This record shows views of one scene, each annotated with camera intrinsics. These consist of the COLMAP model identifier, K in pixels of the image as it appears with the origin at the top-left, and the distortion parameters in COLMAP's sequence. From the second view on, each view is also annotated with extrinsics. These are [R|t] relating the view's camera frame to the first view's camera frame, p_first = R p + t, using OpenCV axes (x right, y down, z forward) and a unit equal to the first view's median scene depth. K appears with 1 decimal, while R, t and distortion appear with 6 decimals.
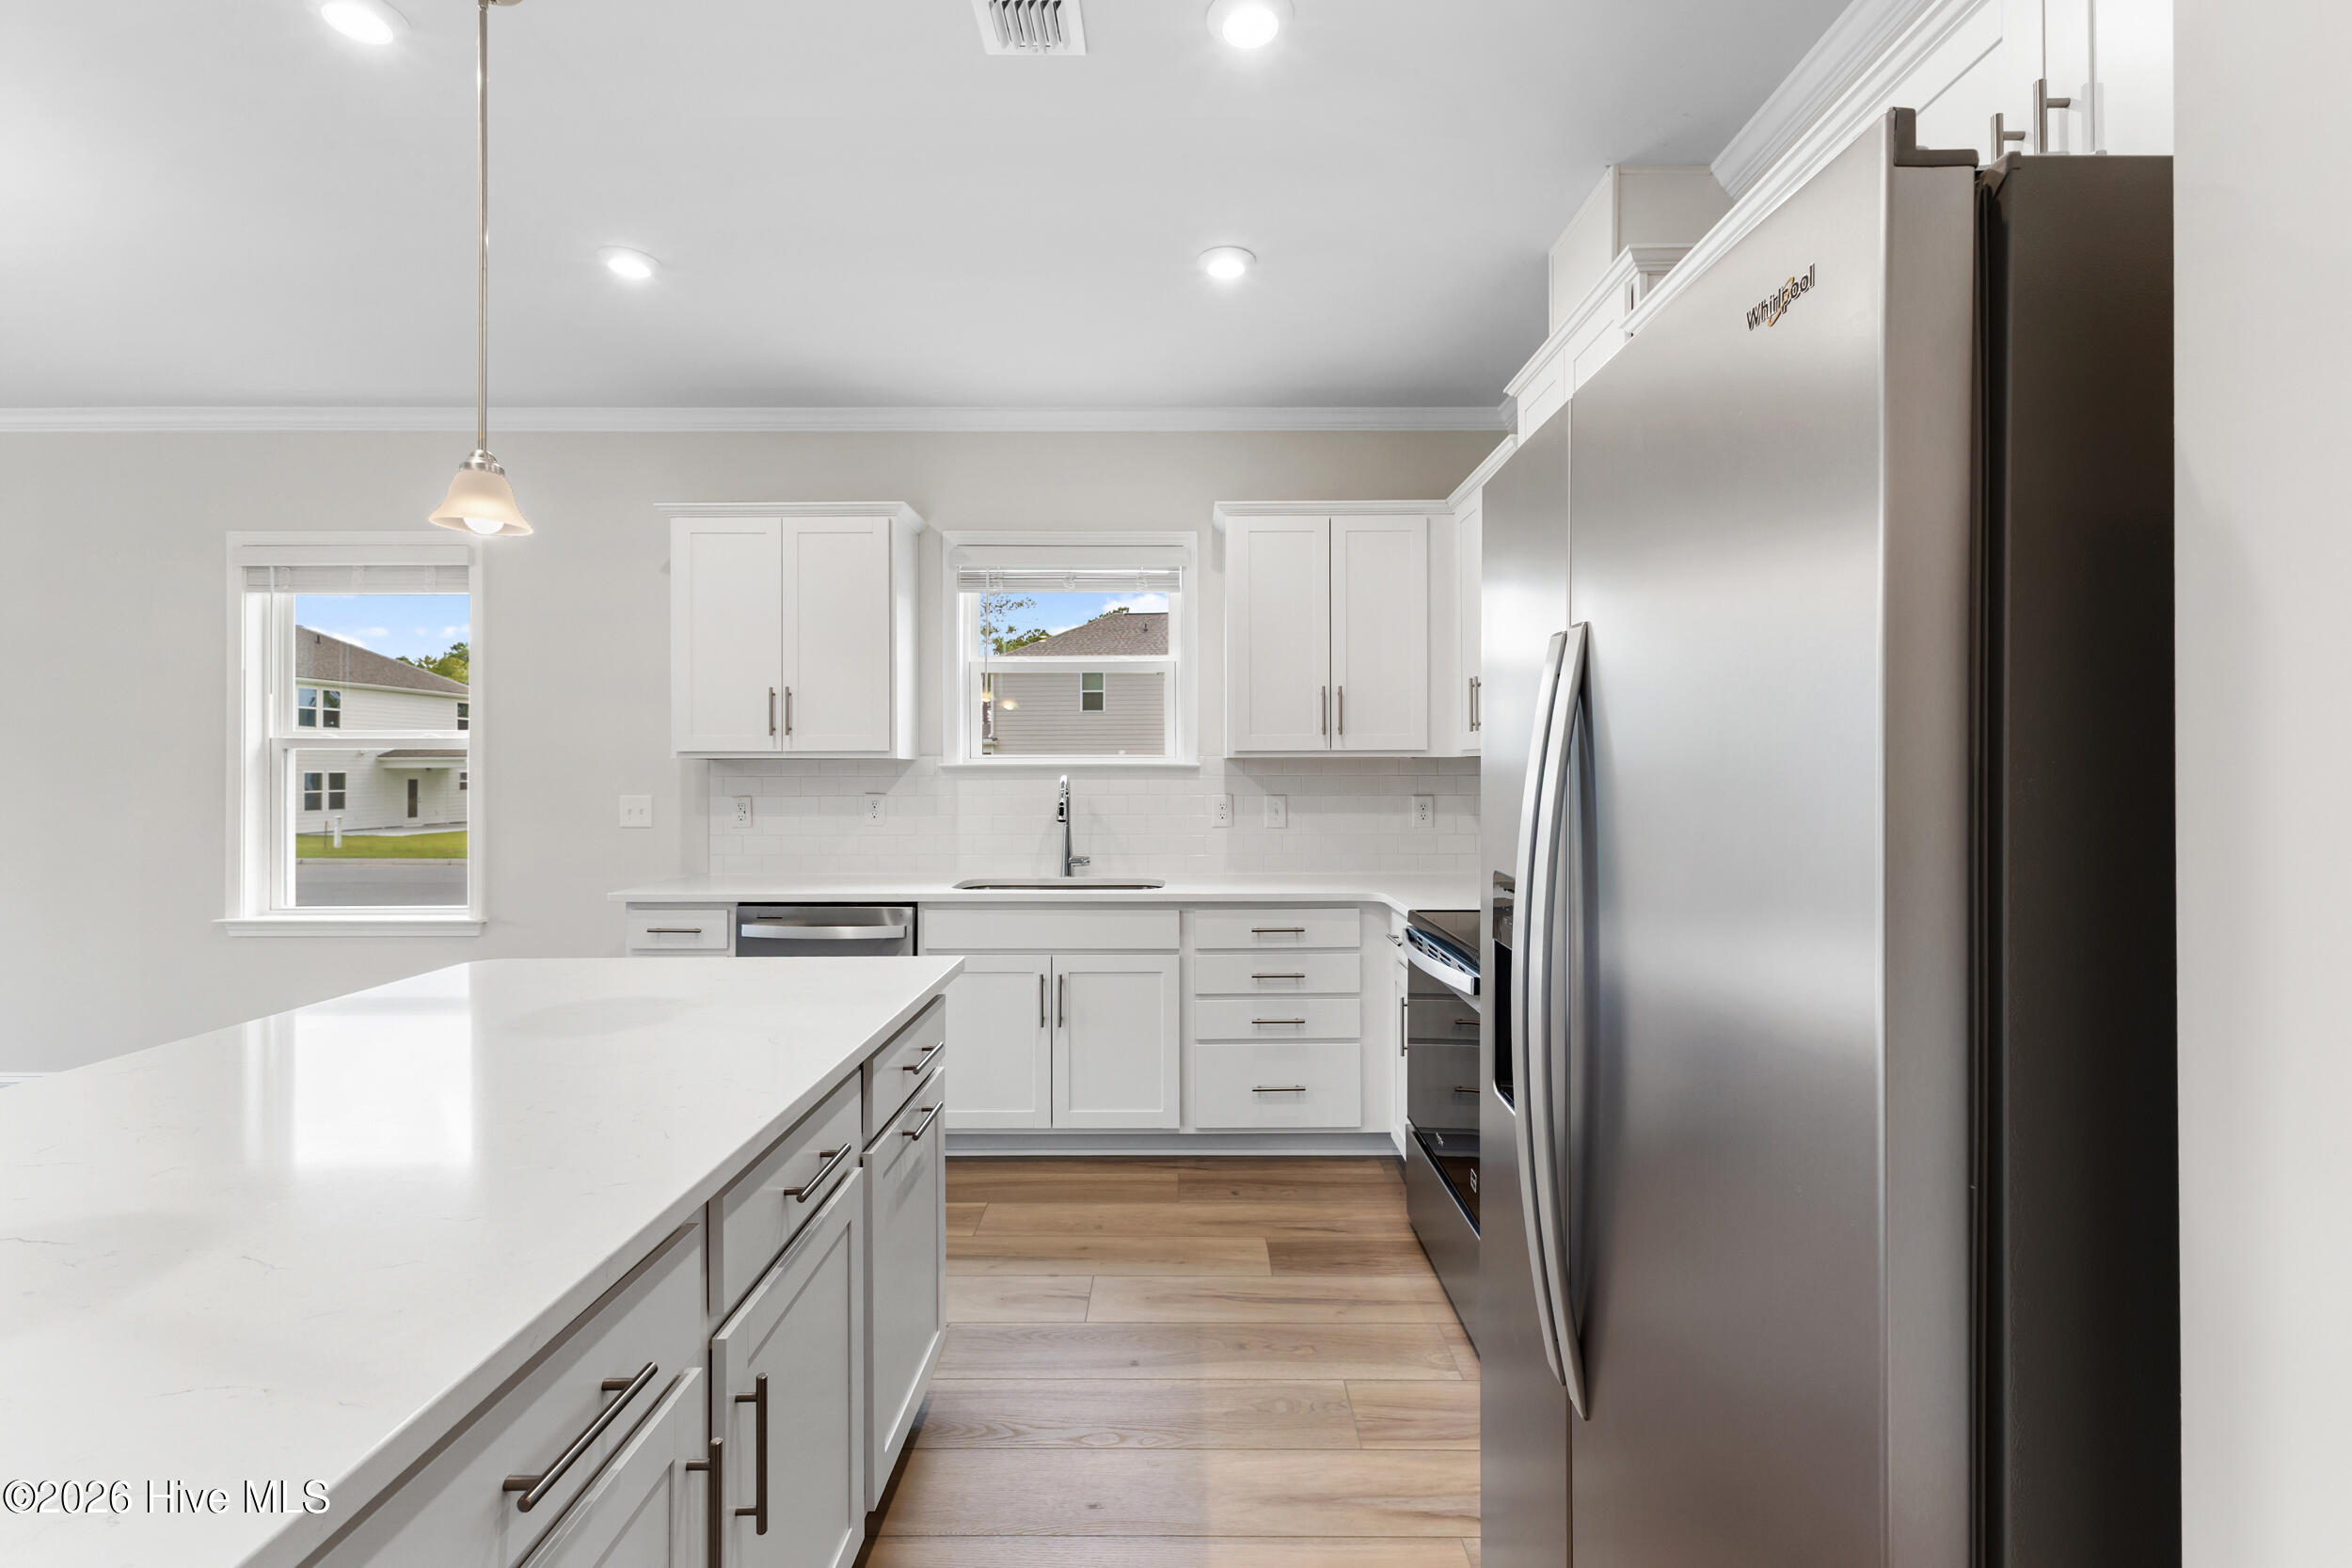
lens RADIAL K [[1011.0, 0, 1168.9], [0, 1011.0, 763.3], [0, 0, 1]] dist [0.007300, -0.001400]
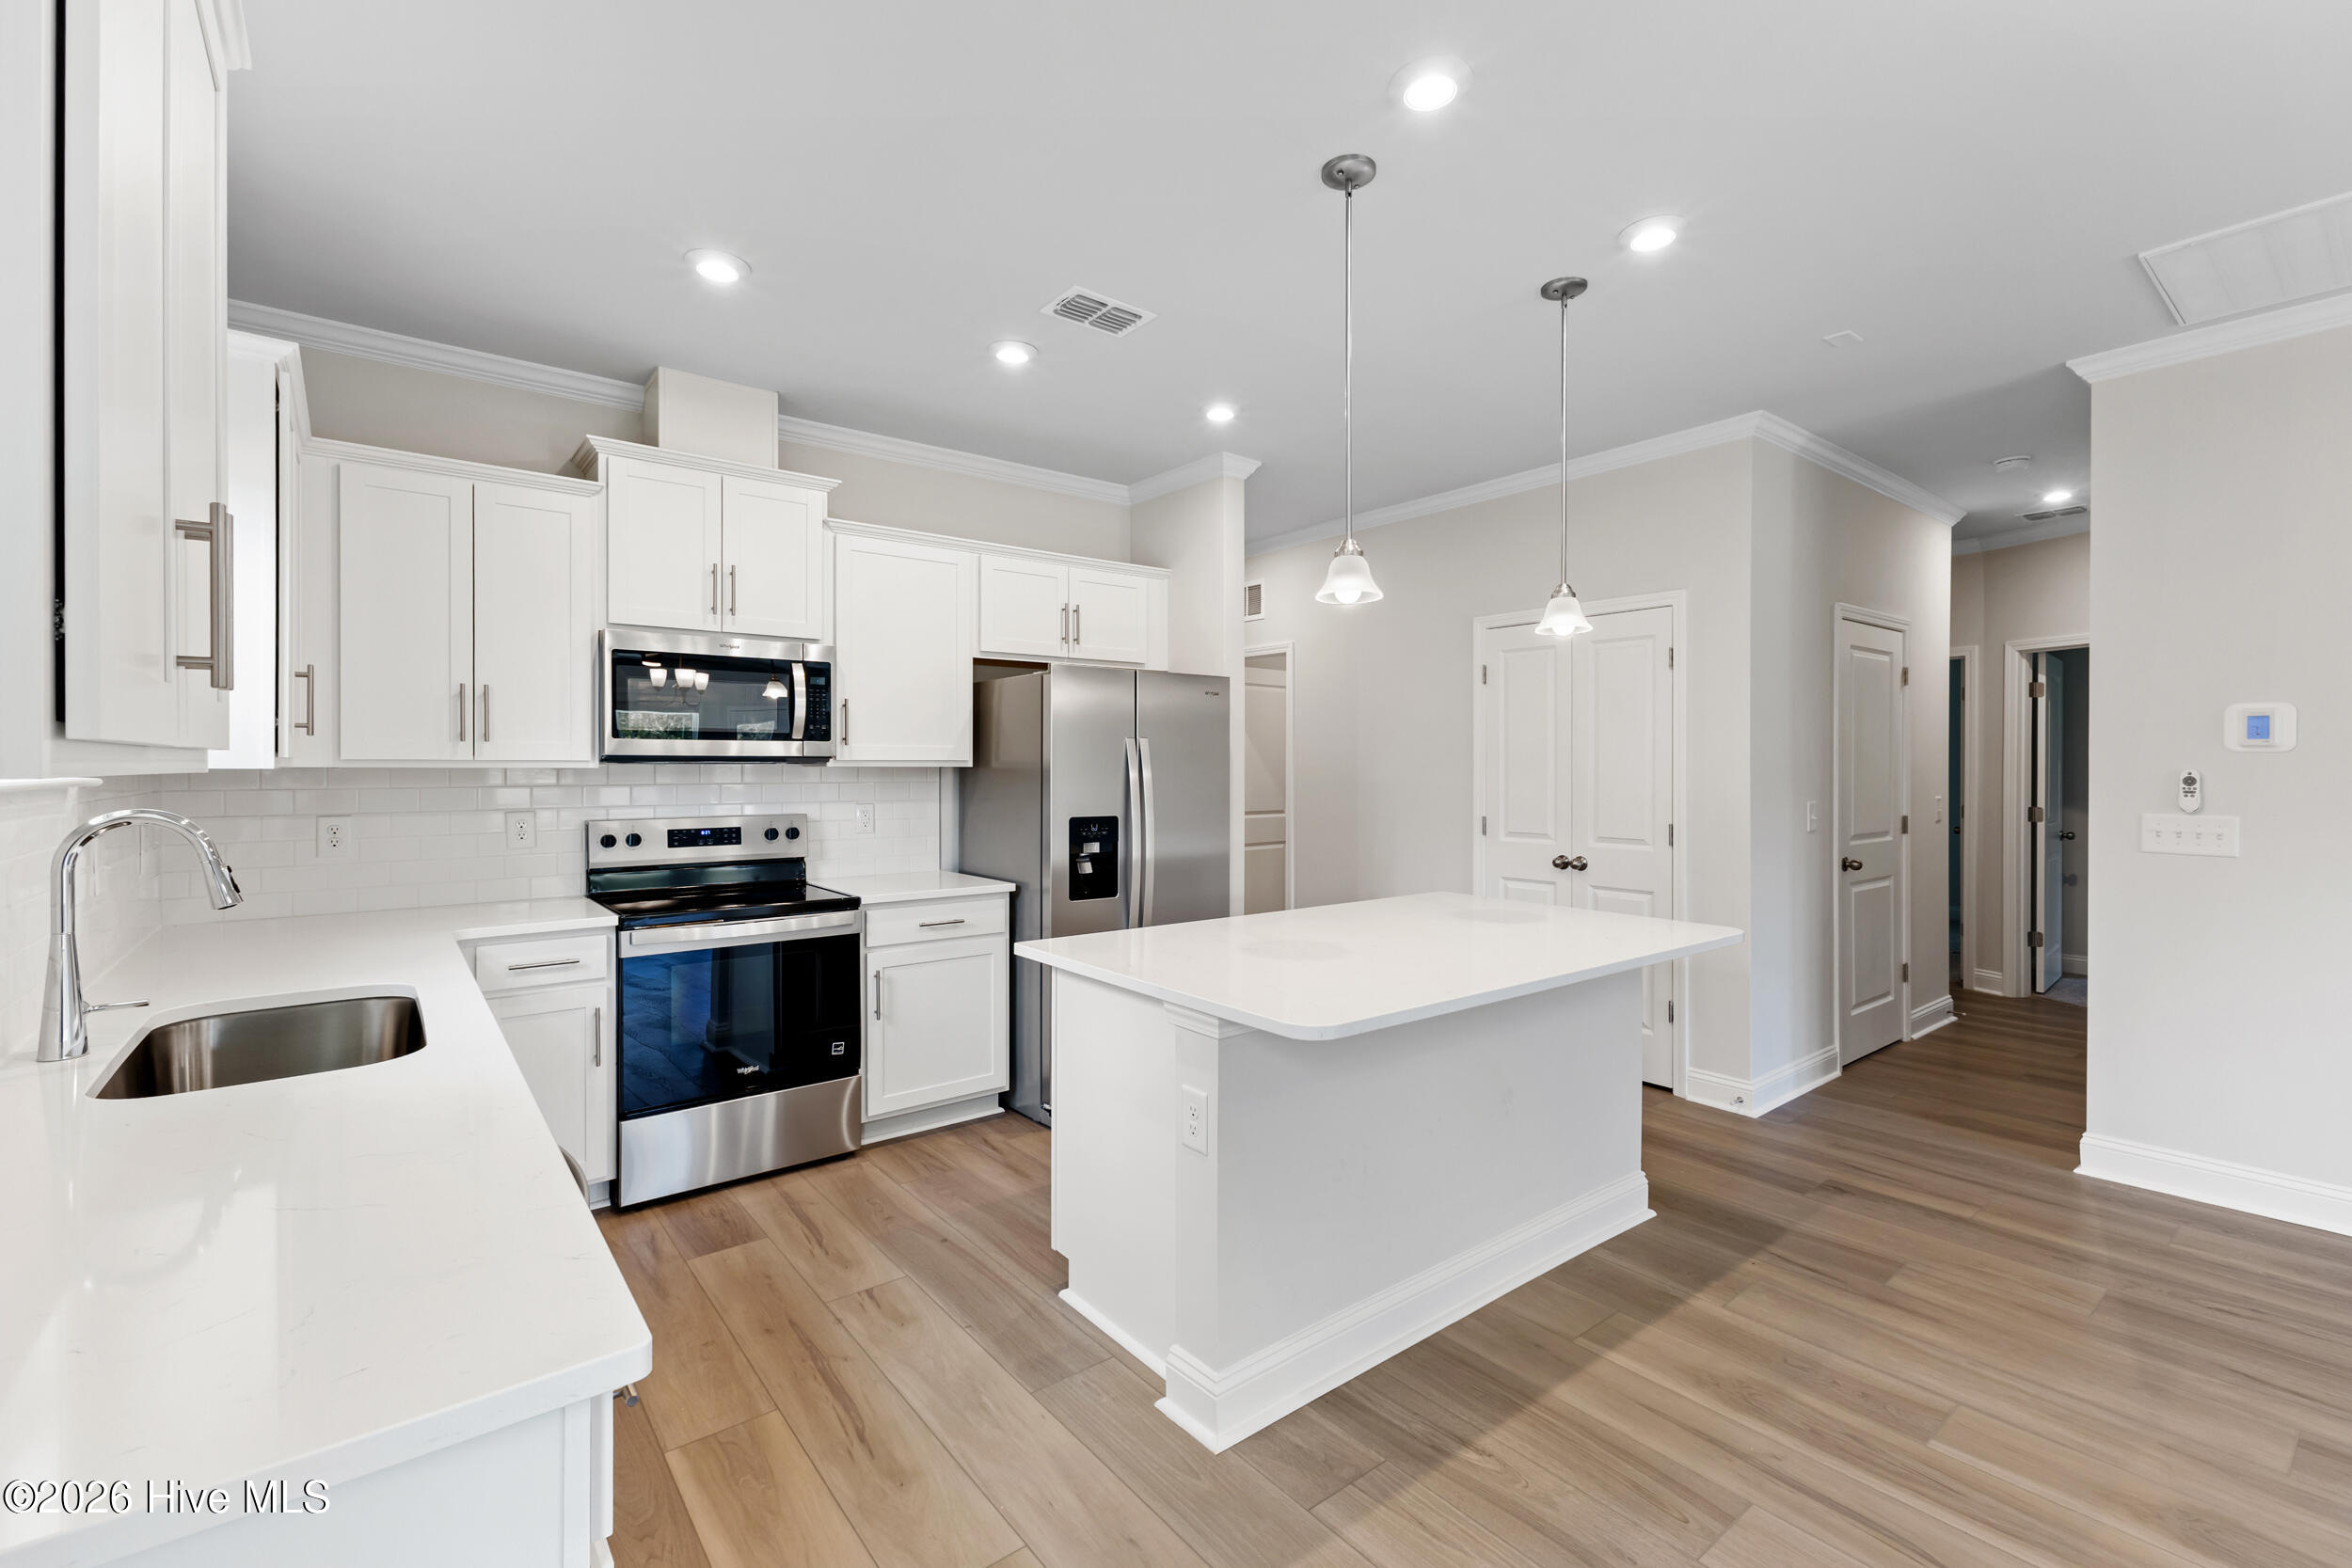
lens RADIAL K [[1011.0, 0, 1178.4], [0, 1011.0, 768.8], [0, 0, 1]] dist [0.007300, -0.001400]
pose [[-0.626389, -0.001583, 0.779509, -0.753936], [-0.003450, 0.999994, -0.000741, -0.007431], [-0.779503, -0.003153, -0.626390, 0.969254]]
